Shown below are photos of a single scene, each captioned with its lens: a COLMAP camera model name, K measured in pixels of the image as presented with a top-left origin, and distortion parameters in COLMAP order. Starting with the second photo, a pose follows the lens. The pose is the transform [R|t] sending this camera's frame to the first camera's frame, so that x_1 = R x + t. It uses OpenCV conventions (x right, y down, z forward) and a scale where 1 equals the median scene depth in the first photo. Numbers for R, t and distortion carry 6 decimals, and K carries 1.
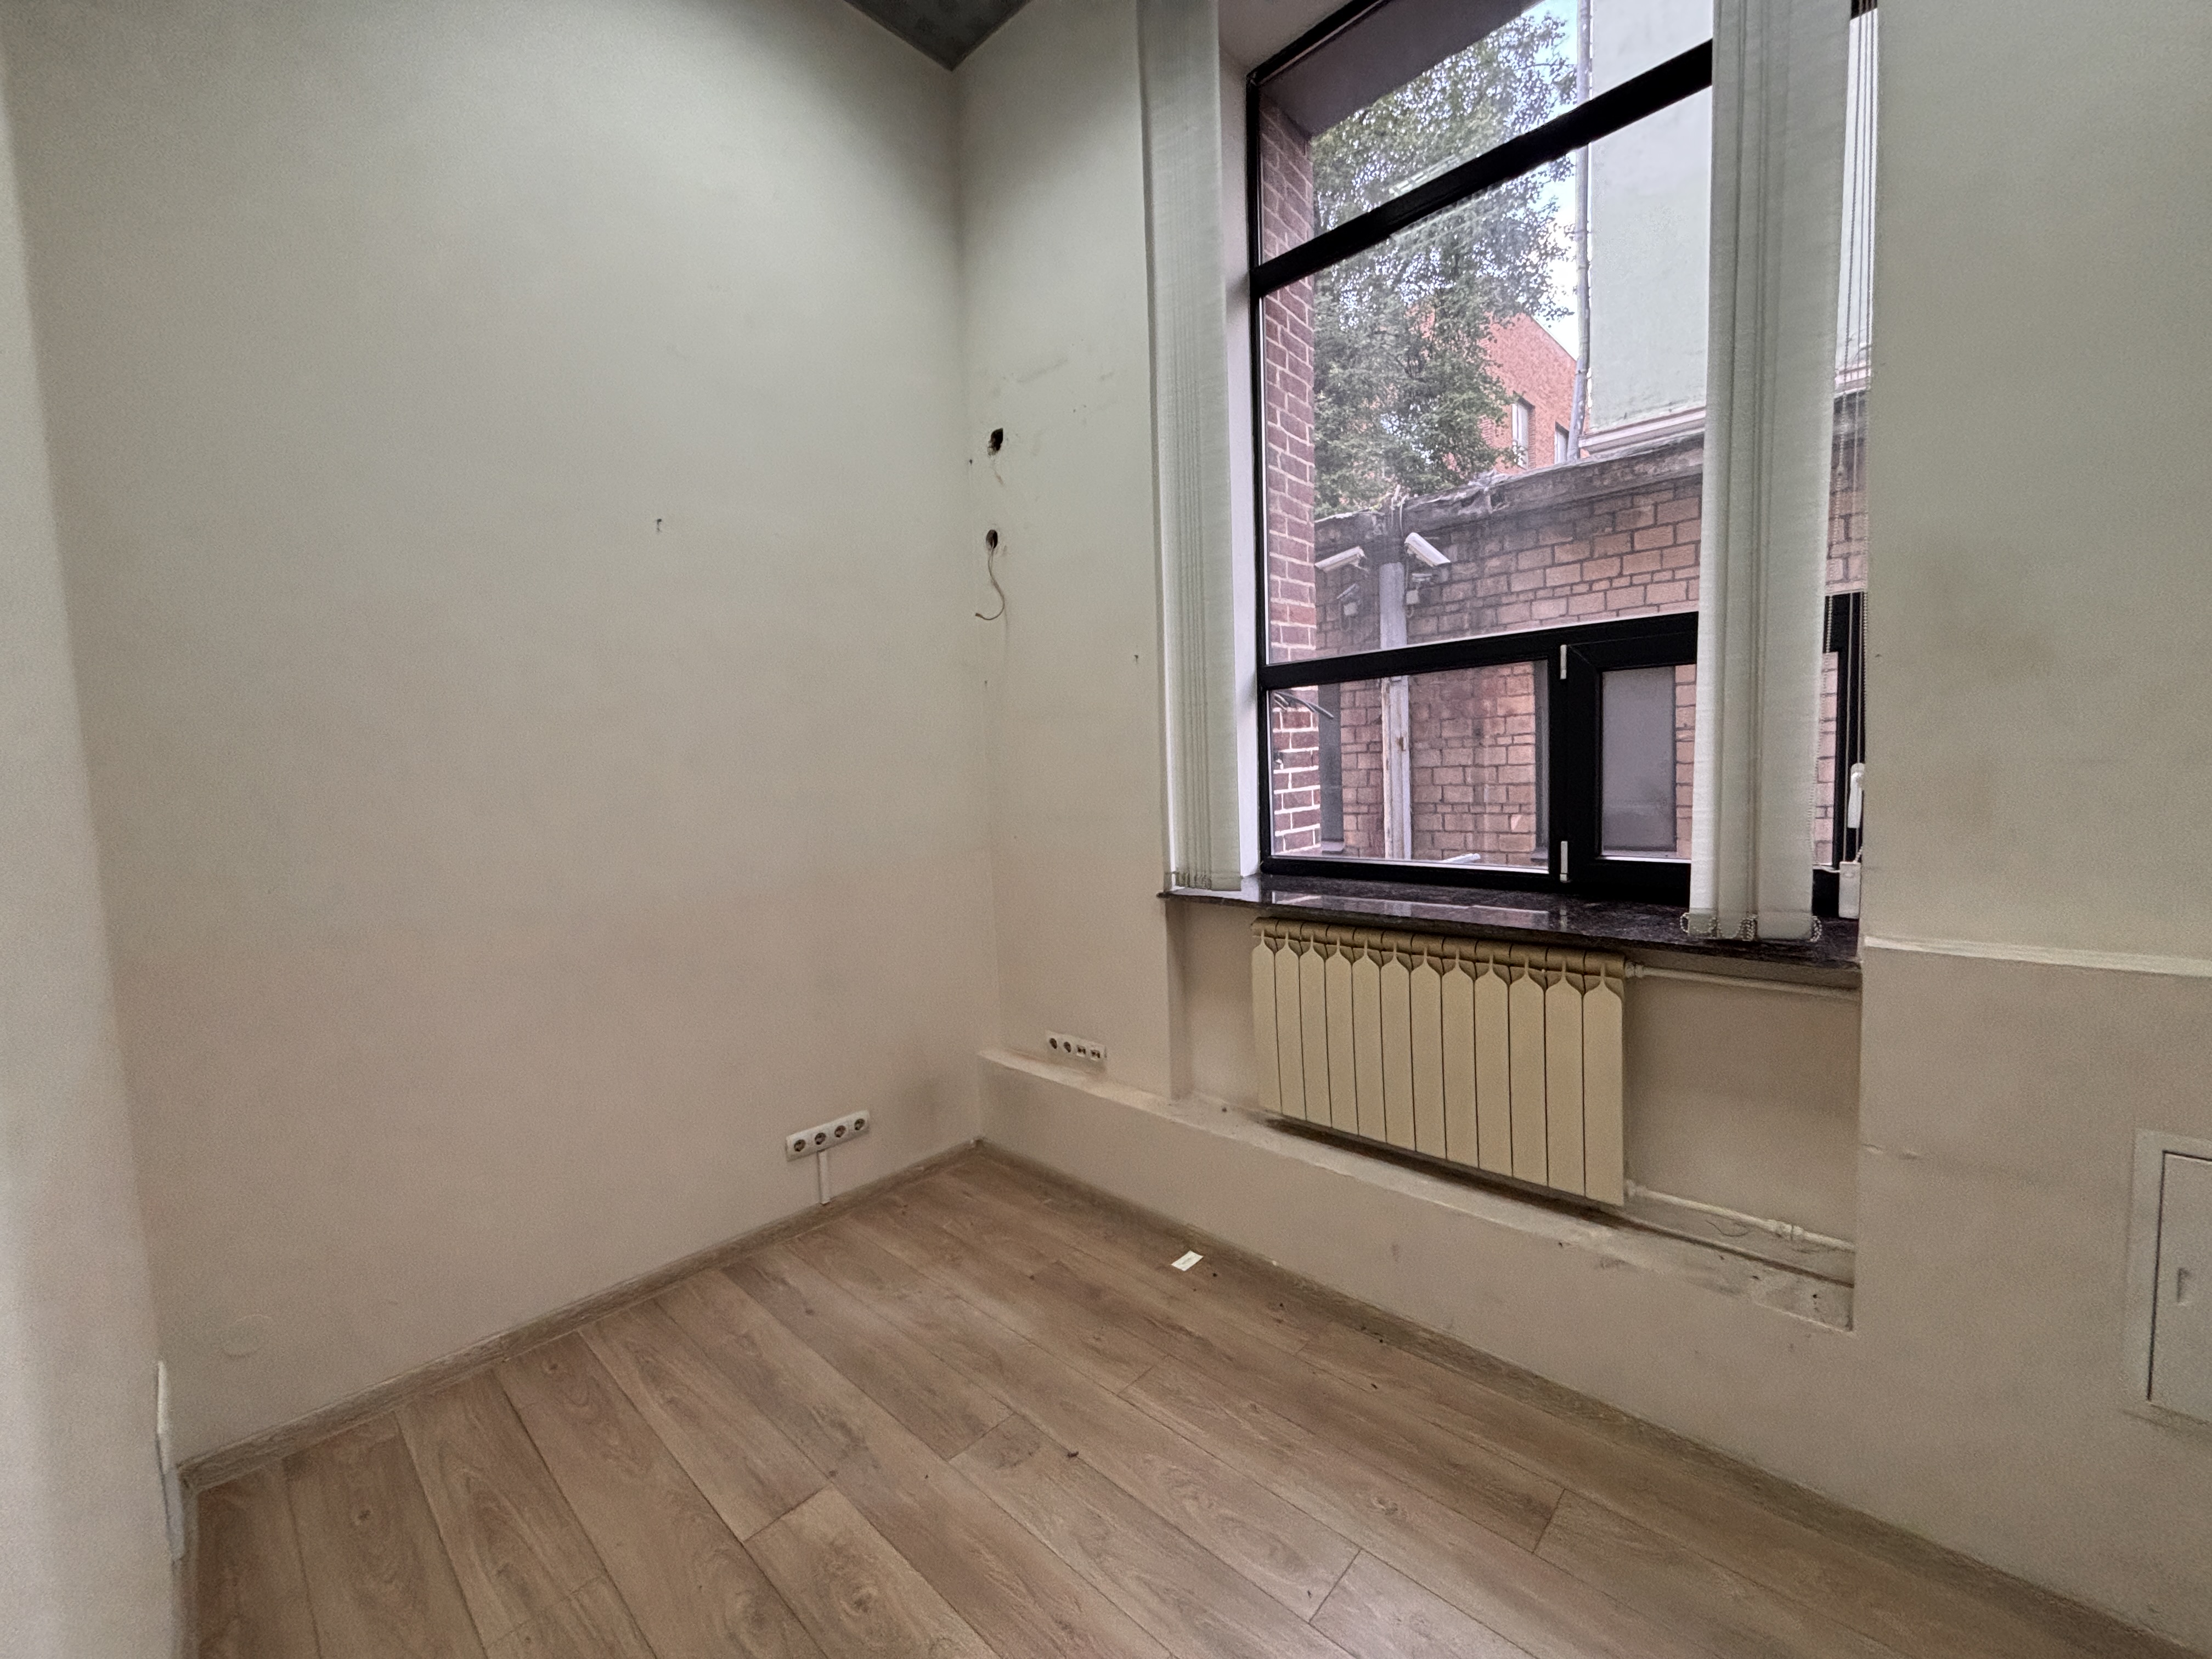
lens RADIAL K [[889.6, 0, 1106.3], [0, 889.6, 821.9], [0, 0, 1]] dist [-0.010868, 0.004769]
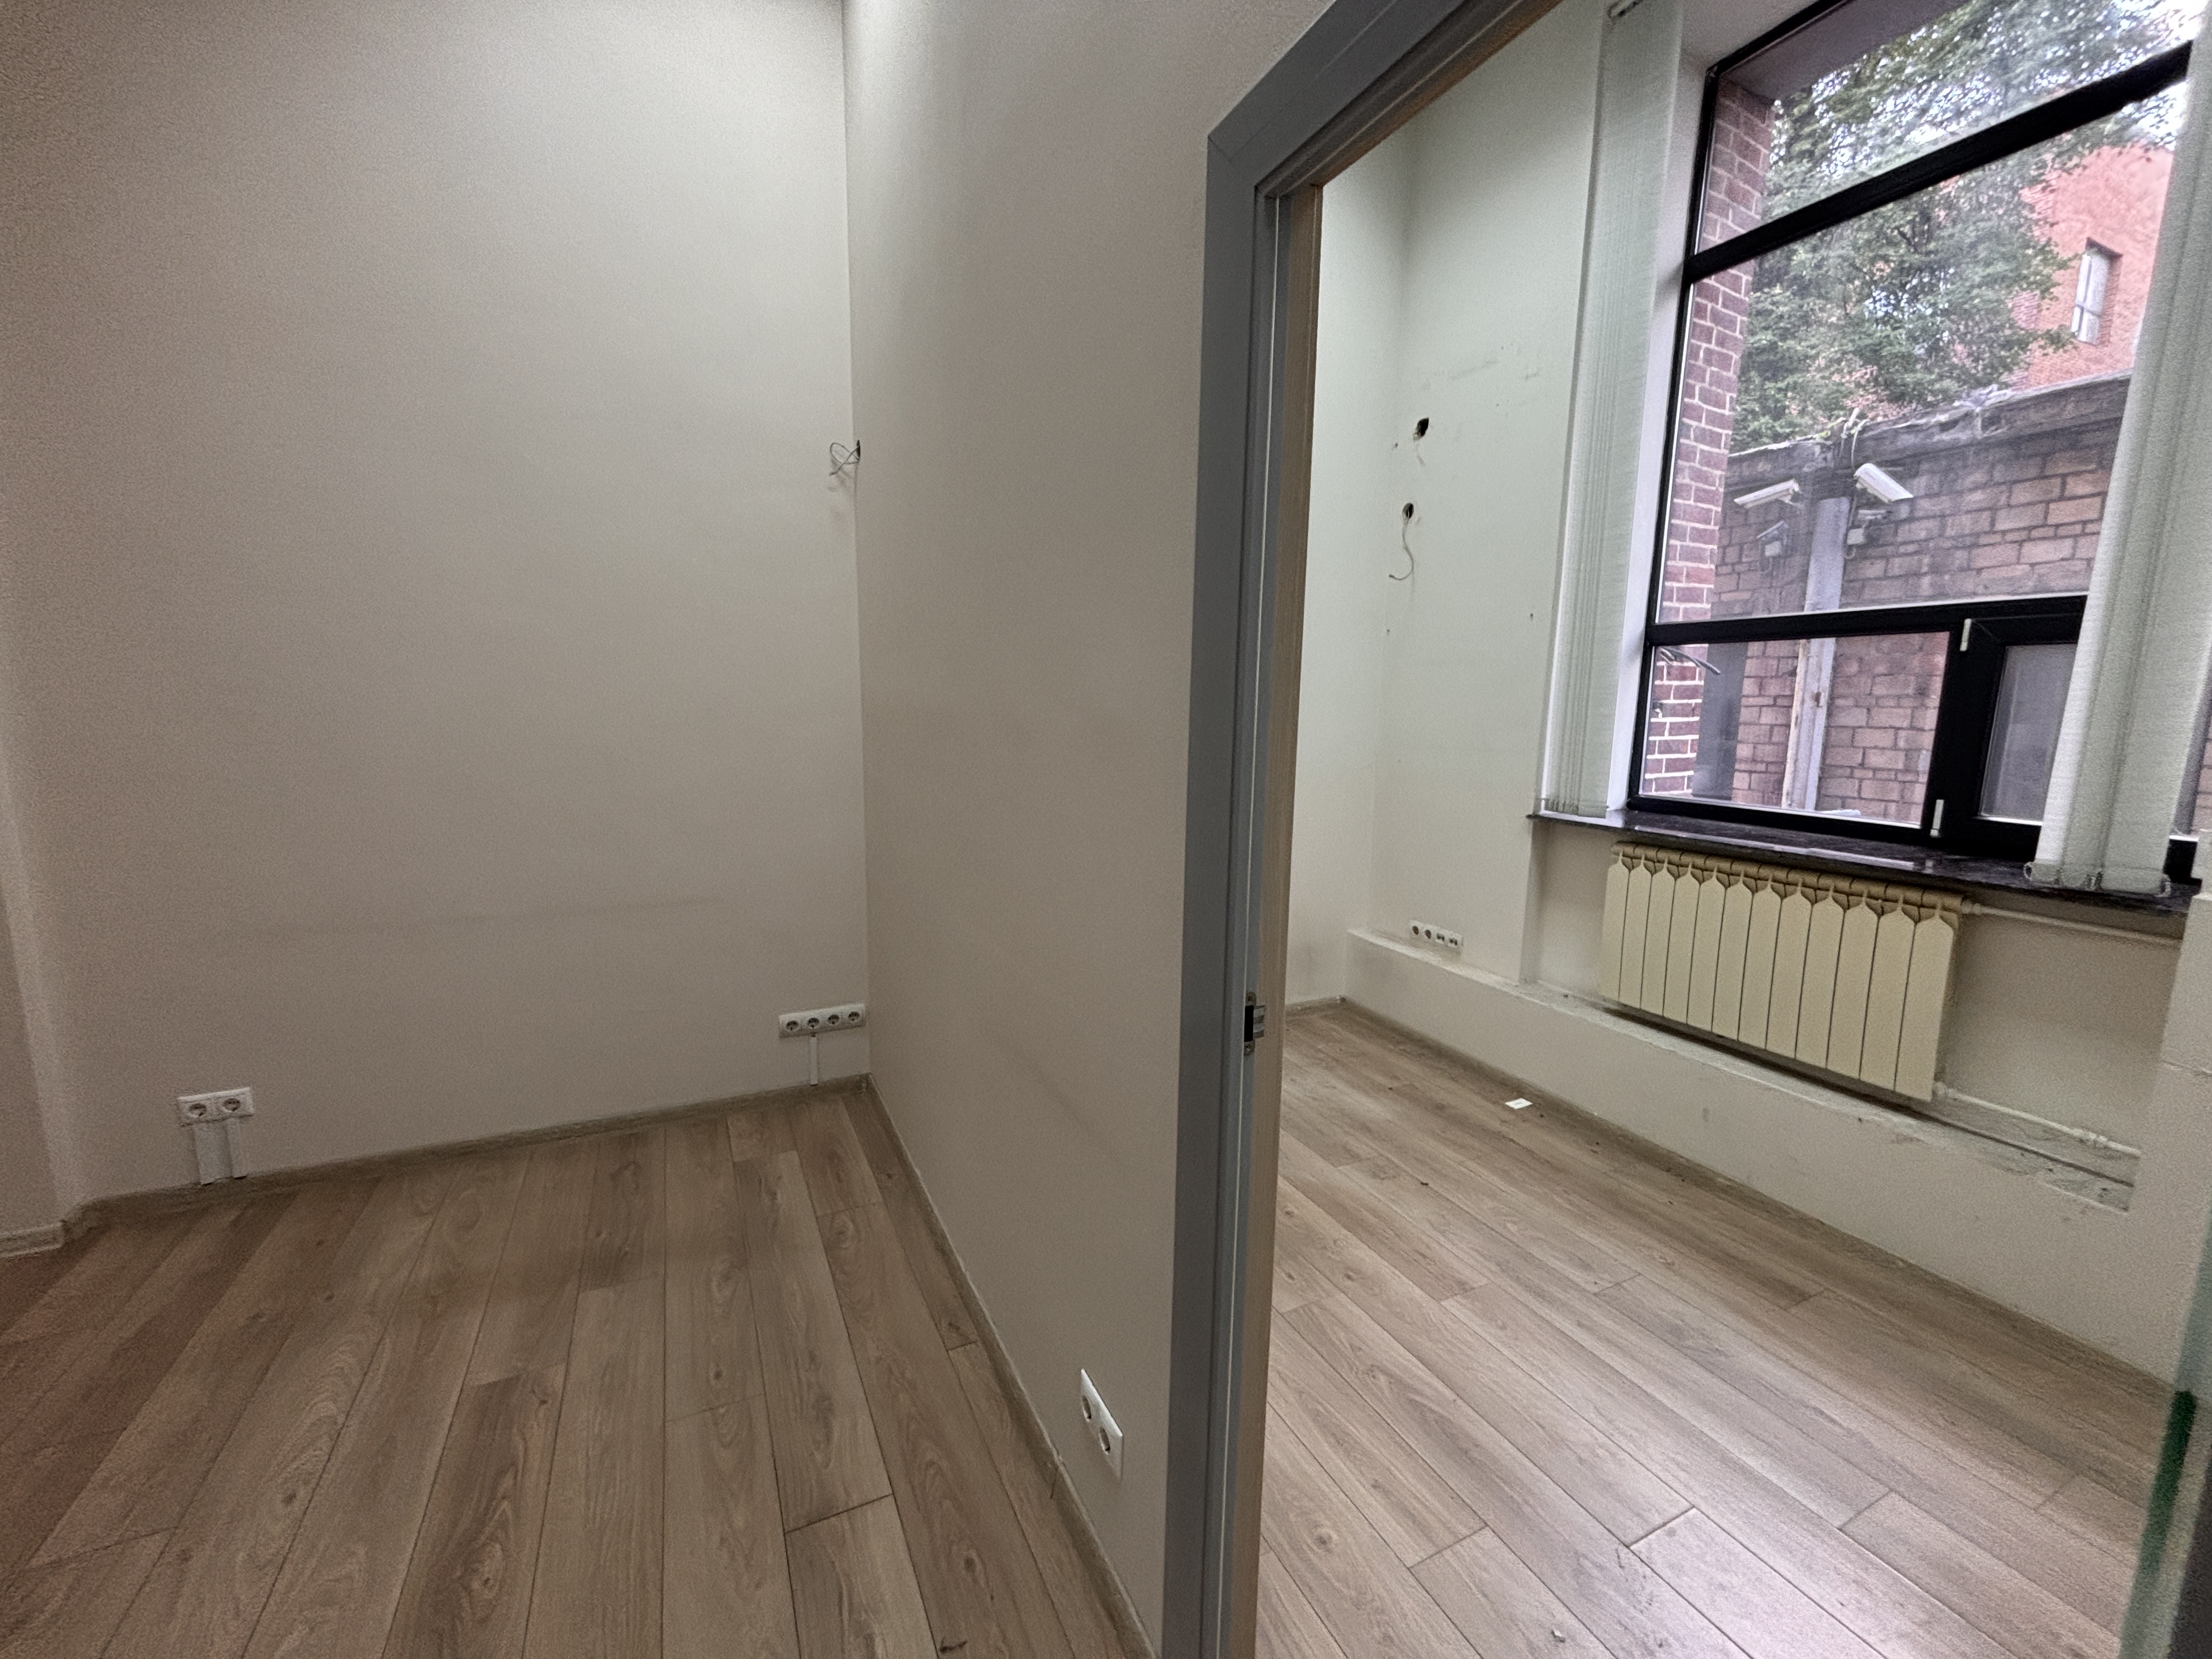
lens RADIAL K [[889.6, 0, 1106.3], [0, 889.6, 821.9], [0, 0, 1]] dist [-0.010868, 0.004769]
pose [[0.930718, 0.103944, -0.350655, -0.044682], [-0.075483, 0.992714, 0.093917, 0.018285], [0.357863, -0.060942, 0.931783, -0.299104]]
